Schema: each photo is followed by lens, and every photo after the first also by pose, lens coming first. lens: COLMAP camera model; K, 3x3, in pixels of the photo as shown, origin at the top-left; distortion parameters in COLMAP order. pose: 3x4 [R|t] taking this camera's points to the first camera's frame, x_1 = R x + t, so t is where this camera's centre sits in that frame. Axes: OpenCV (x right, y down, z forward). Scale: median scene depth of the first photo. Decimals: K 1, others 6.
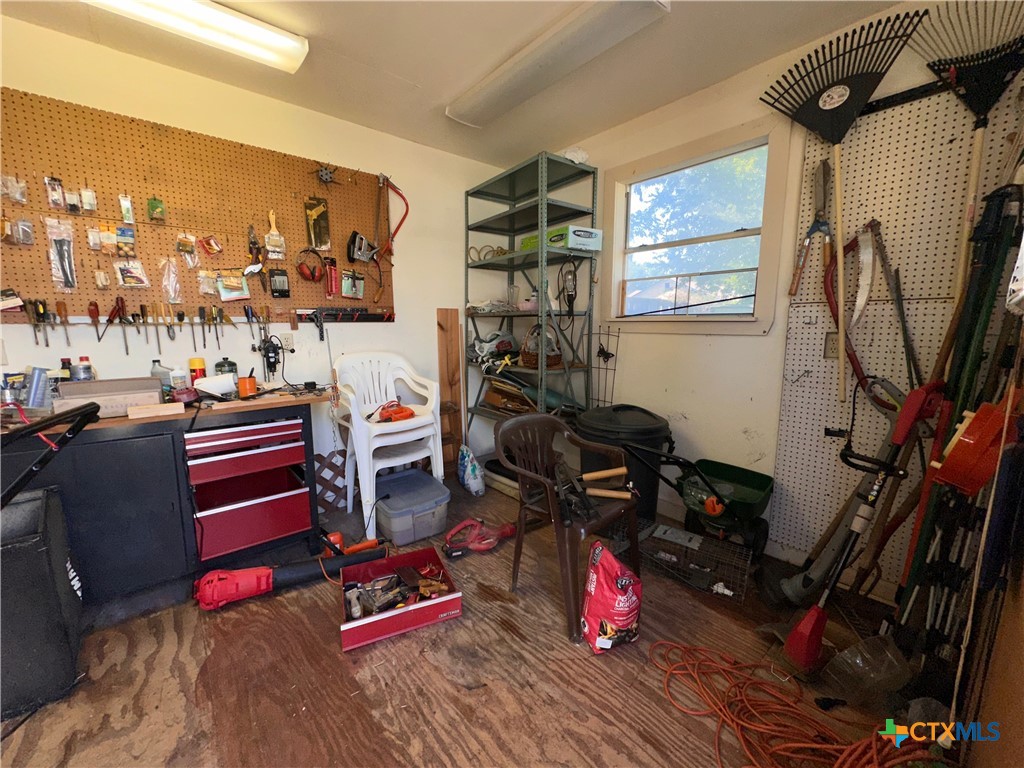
lens RADIAL K [[407.6, 0, 508.6], [0, 407.6, 383.5], [0, 0, 1]] dist [-0.001371, 0.000108]
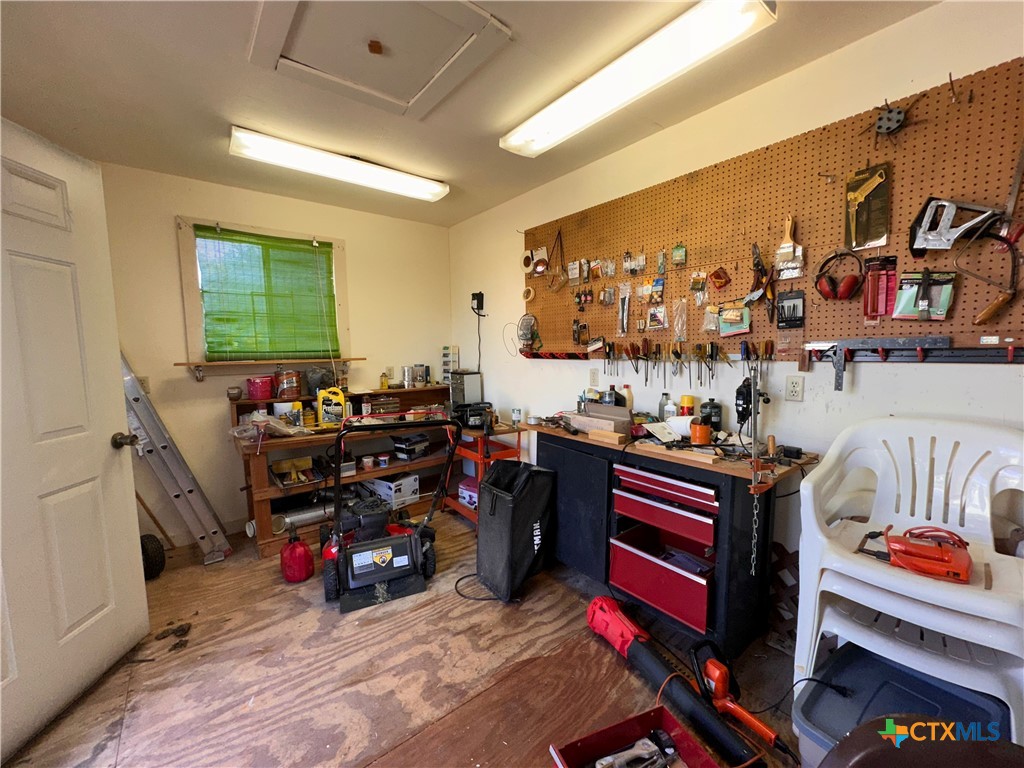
lens RADIAL K [[407.6, 0, 509.7], [0, 407.6, 385.4], [0, 0, 1]] dist [-0.001371, 0.000108]
pose [[-0.022240, 0.093052, -0.995413, 0.231234], [-0.134615, 0.986313, 0.095209, -0.122975], [0.990648, 0.136115, -0.009410, 0.575121]]
